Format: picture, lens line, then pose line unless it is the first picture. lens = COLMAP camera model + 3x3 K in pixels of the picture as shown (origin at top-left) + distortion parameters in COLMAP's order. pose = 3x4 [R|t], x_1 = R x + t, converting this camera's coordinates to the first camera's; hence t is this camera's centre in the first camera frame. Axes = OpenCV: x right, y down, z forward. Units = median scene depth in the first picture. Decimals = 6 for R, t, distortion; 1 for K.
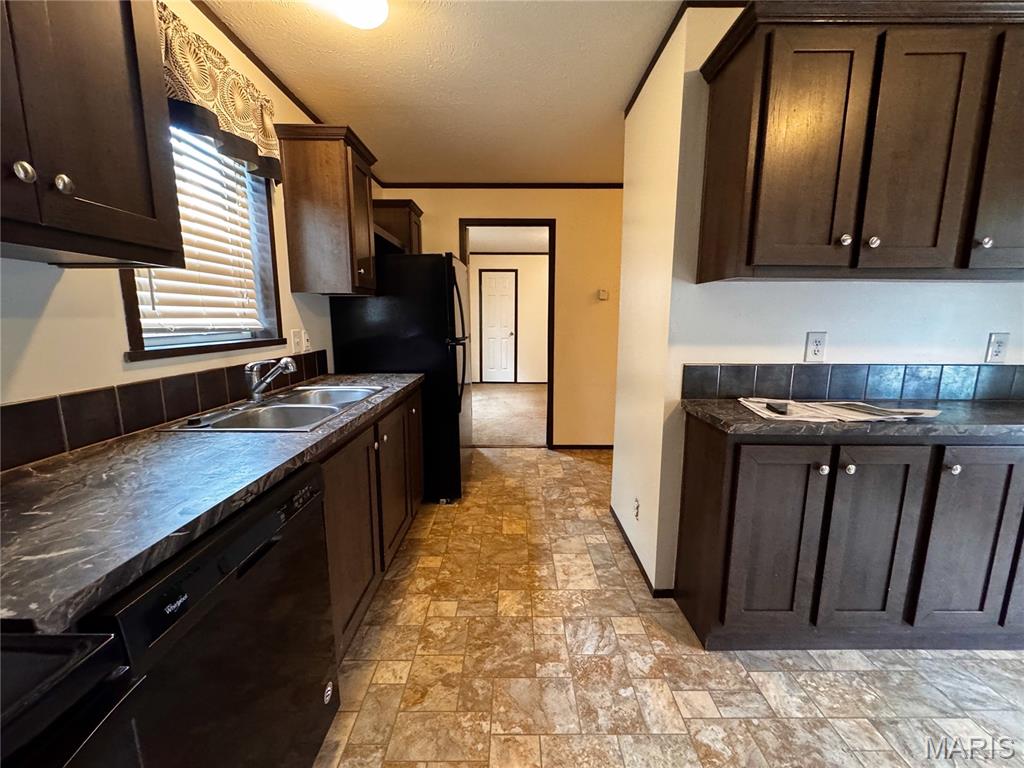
lens RADIAL K [[411.3, 0, 512.2], [0, 411.3, 383.6], [0, 0, 1]] dist [-0.002042, 0.000171]
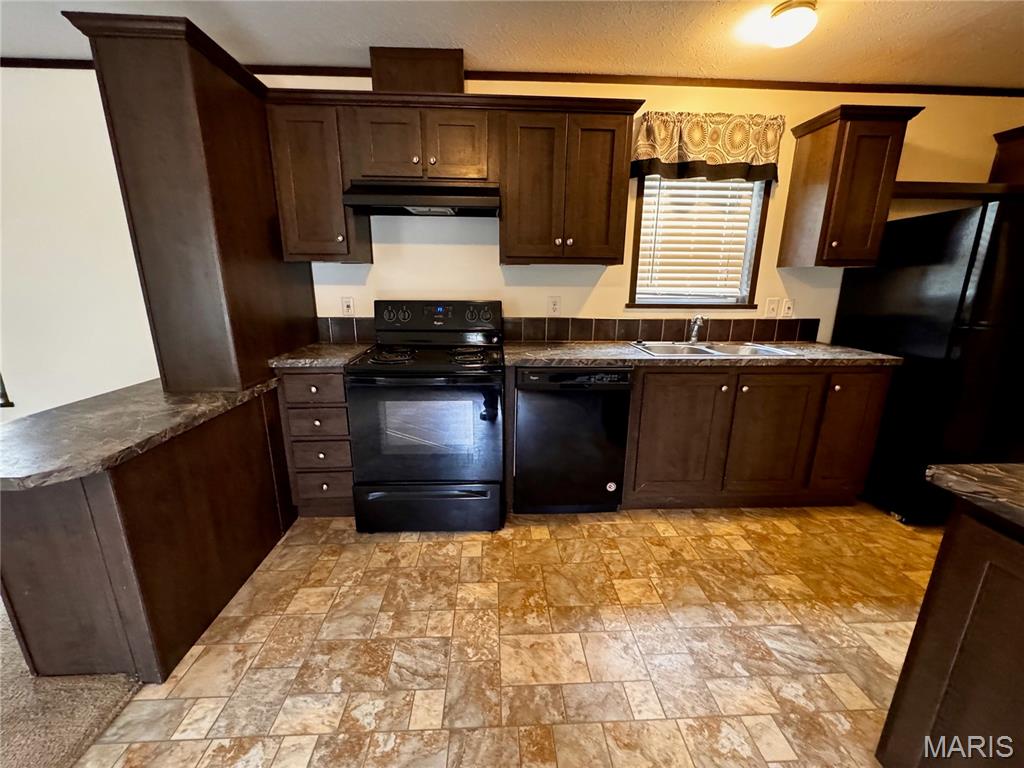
lens RADIAL K [[411.3, 0, 510.7], [0, 411.3, 384.0], [0, 0, 1]] dist [-0.002042, 0.000171]
pose [[0.045466, 0.247936, -0.967709, 2.006366], [-0.164484, 0.957347, 0.237553, -0.167185], [0.985331, 0.148372, 0.084308, 0.617829]]
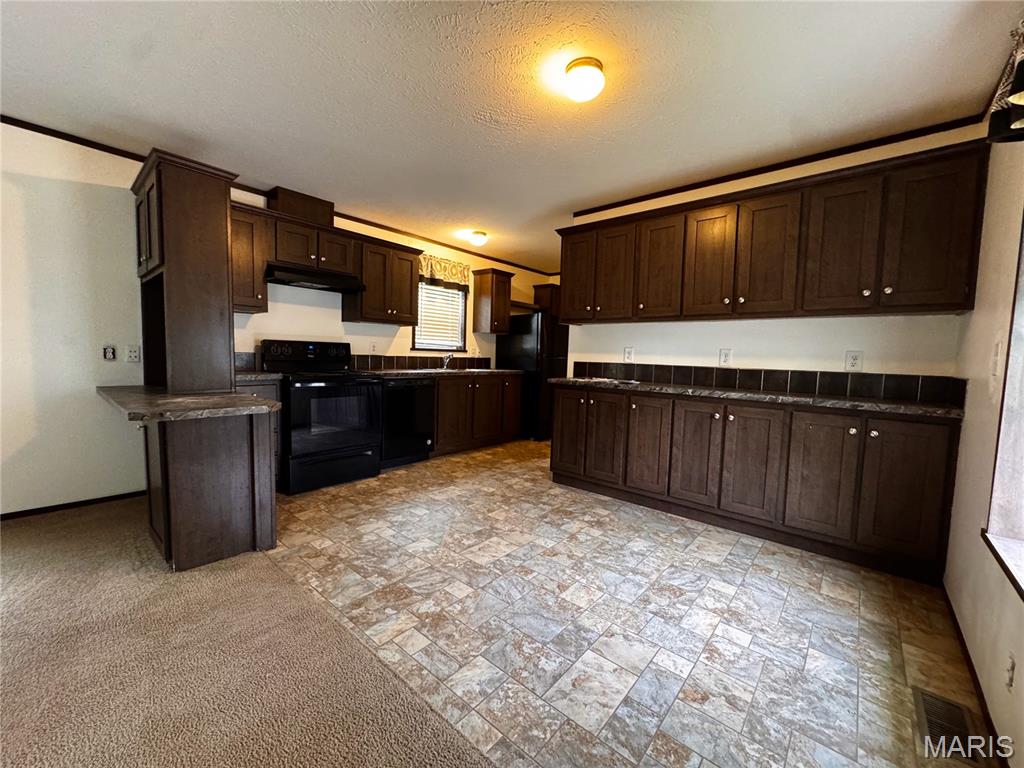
lens RADIAL K [[411.3, 0, 515.7], [0, 411.3, 386.3], [0, 0, 1]] dist [-0.002042, 0.000171]
pose [[0.759831, 0.072117, -0.646108, 3.659269], [-0.132075, 0.990227, -0.044795, 0.457611], [0.636564, 0.119371, 0.761930, -1.746127]]
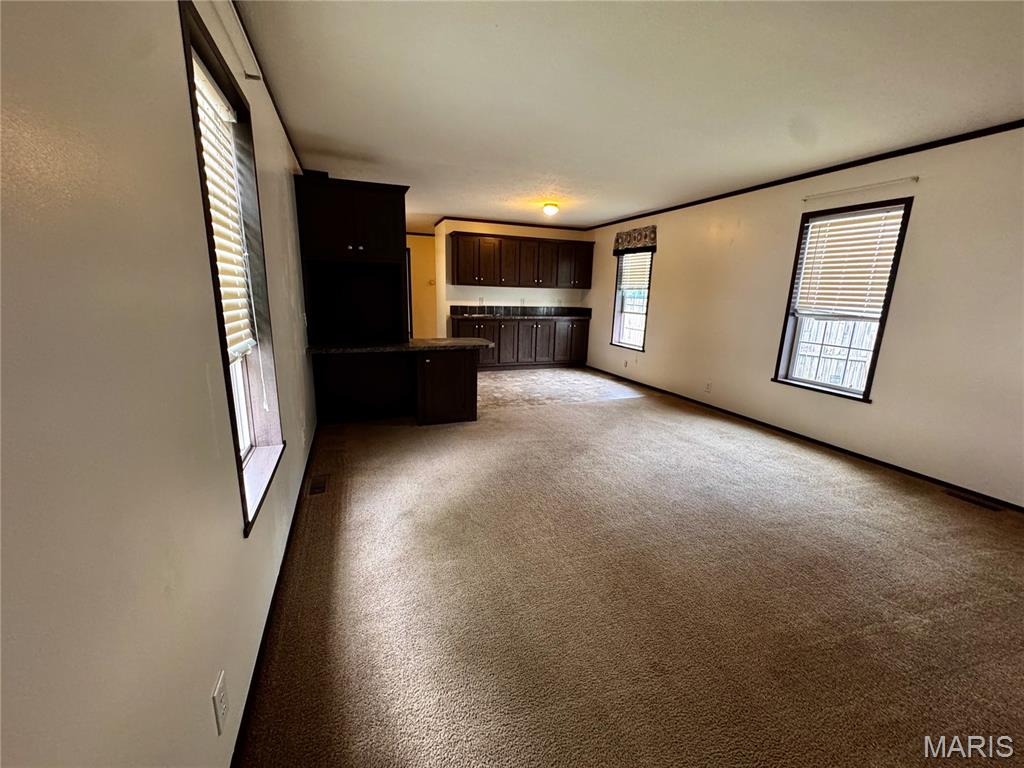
lens RADIAL K [[411.3, 0, 521.7], [0, 411.3, 377.4], [0, 0, 1]] dist [-0.002042, 0.000171]
pose [[0.929902, -0.057807, 0.363236, -0.759811], [0.037560, 0.997334, 0.062567, 0.861348], [-0.365884, -0.044538, 0.929594, -6.186135]]
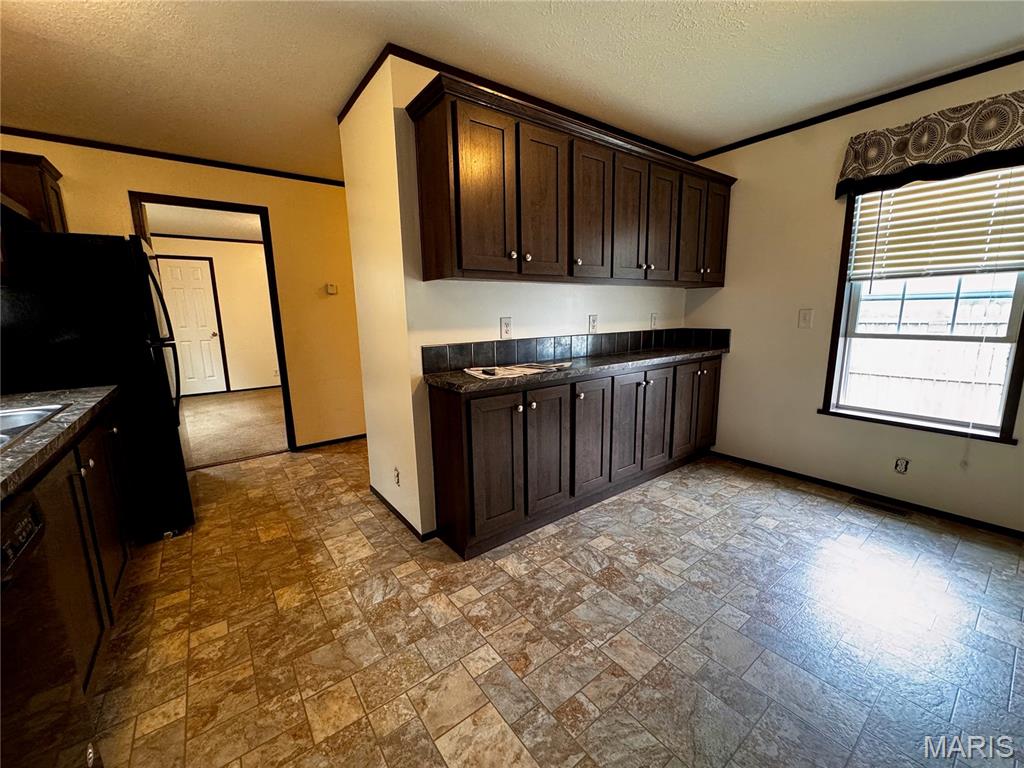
lens RADIAL K [[411.3, 0, 512.3], [0, 411.3, 384.1], [0, 0, 1]] dist [-0.002042, 0.000171]
pose [[0.796649, -0.122586, 0.591881, -0.114038], [0.115388, 0.992053, 0.050159, 0.035642], [-0.593326, 0.028337, 0.804463, -0.156674]]
